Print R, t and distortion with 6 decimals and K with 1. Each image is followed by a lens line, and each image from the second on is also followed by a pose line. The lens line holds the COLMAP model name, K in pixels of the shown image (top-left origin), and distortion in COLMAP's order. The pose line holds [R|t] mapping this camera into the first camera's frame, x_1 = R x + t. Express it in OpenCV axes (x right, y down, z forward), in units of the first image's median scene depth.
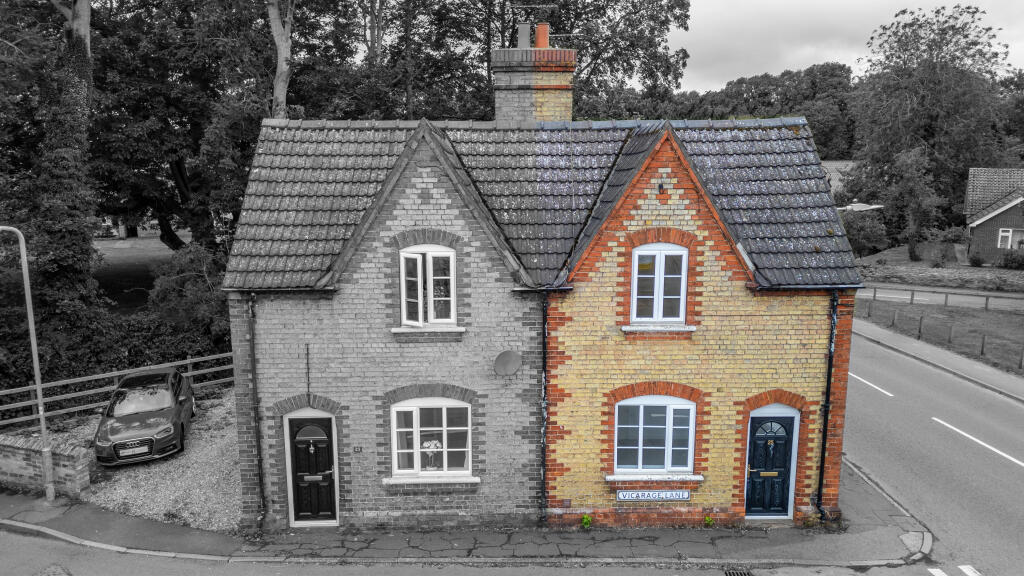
lens RADIAL K [[723.5, 0, 509.7], [0, 723.5, 285.2], [0, 0, 1]] dist [0.041595, -0.031634]
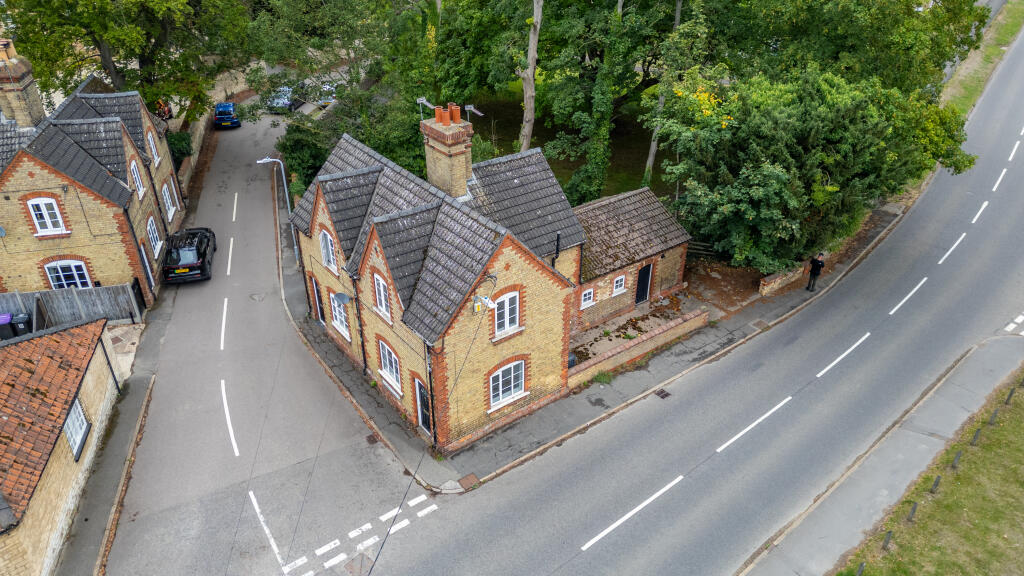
lens RADIAL K [[723.5, 0, 512.5], [0, 723.5, 290.9], [0, 0, 1]] dist [0.041595, -0.031634]
pose [[0.578986, 0.418011, -0.700030, 1.662432], [-0.137629, 0.896363, 0.421416, -0.823930], [0.803638, -0.147649, 0.576512, 0.185642]]
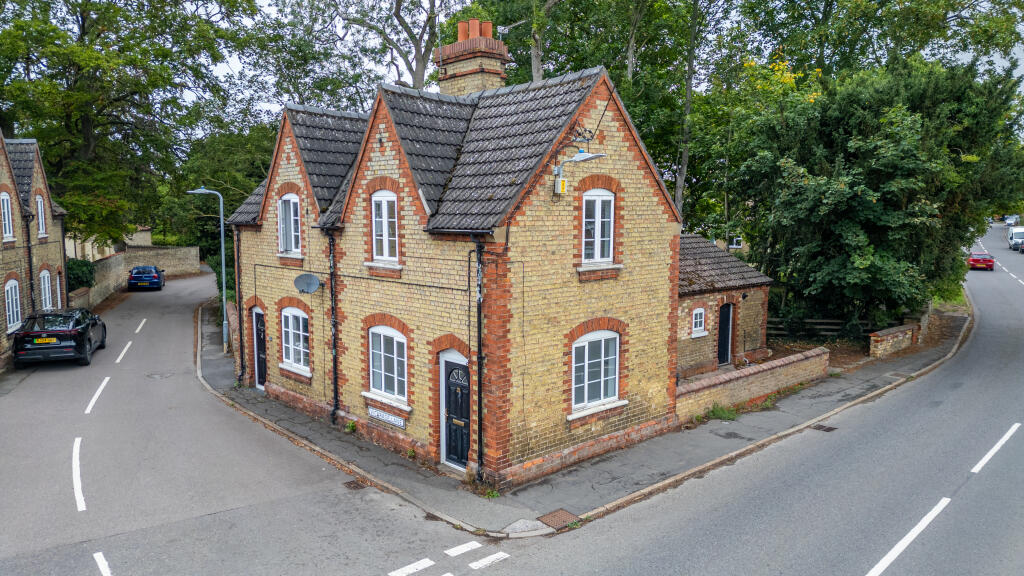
lens RADIAL K [[723.5, 0, 511.4], [0, 723.5, 282.9], [0, 0, 1]] dist [0.041595, -0.031634]
pose [[0.663373, 0.075583, -0.744461, 1.165805], [-0.127887, 0.991700, -0.013273, 0.074810], [0.737279, 0.104012, 0.667533, 0.380616]]
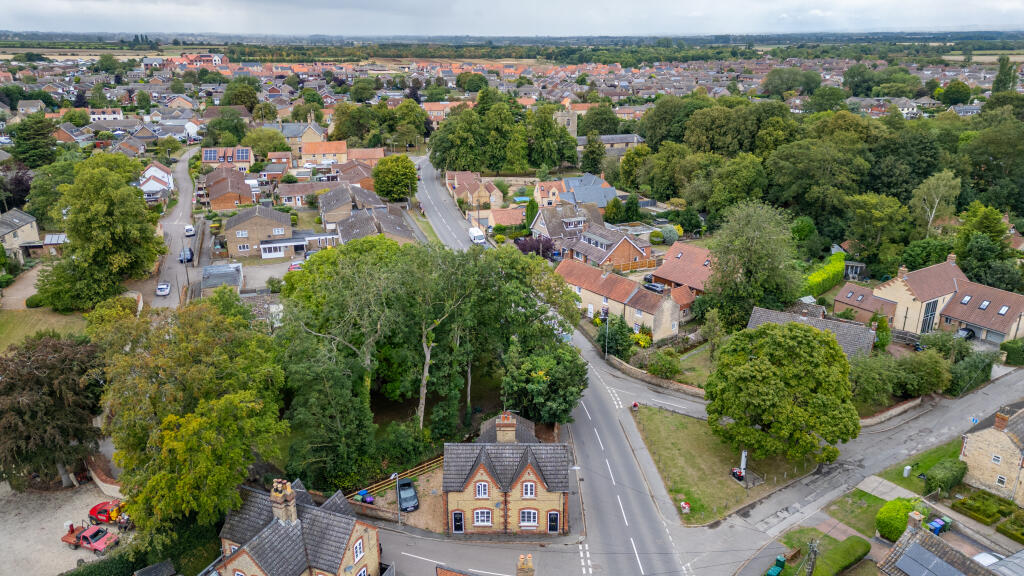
lens RADIAL K [[723.5, 0, 513.6], [0, 723.5, 288.3], [0, 0, 1]] dist [0.041595, -0.031634]
pose [[0.999489, 0.007465, -0.031071, 0.238872], [-0.002529, 0.987760, 0.155961, -2.062445], [0.031855, -0.155803, 0.987274, -3.561080]]
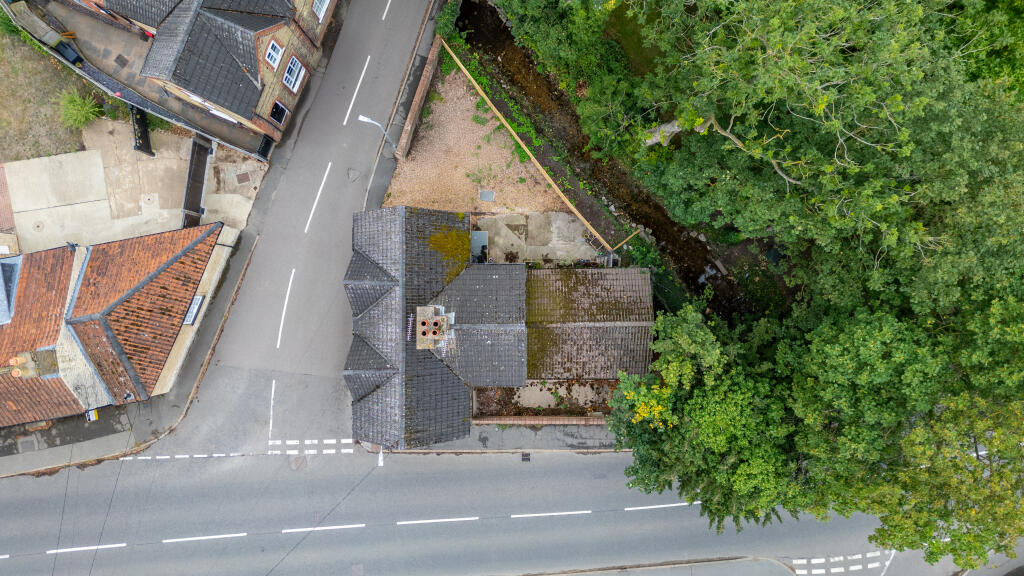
lens RADIAL K [[723.5, 0, 512.5], [0, 723.5, 287.3], [0, 0, 1]] dist [0.041595, -0.031634]
pose [[-0.018046, 0.999775, -0.011115, -0.081585], [-0.156393, 0.008158, 0.987661, -2.765465], [0.987530, 0.019561, 0.156211, 1.116339]]
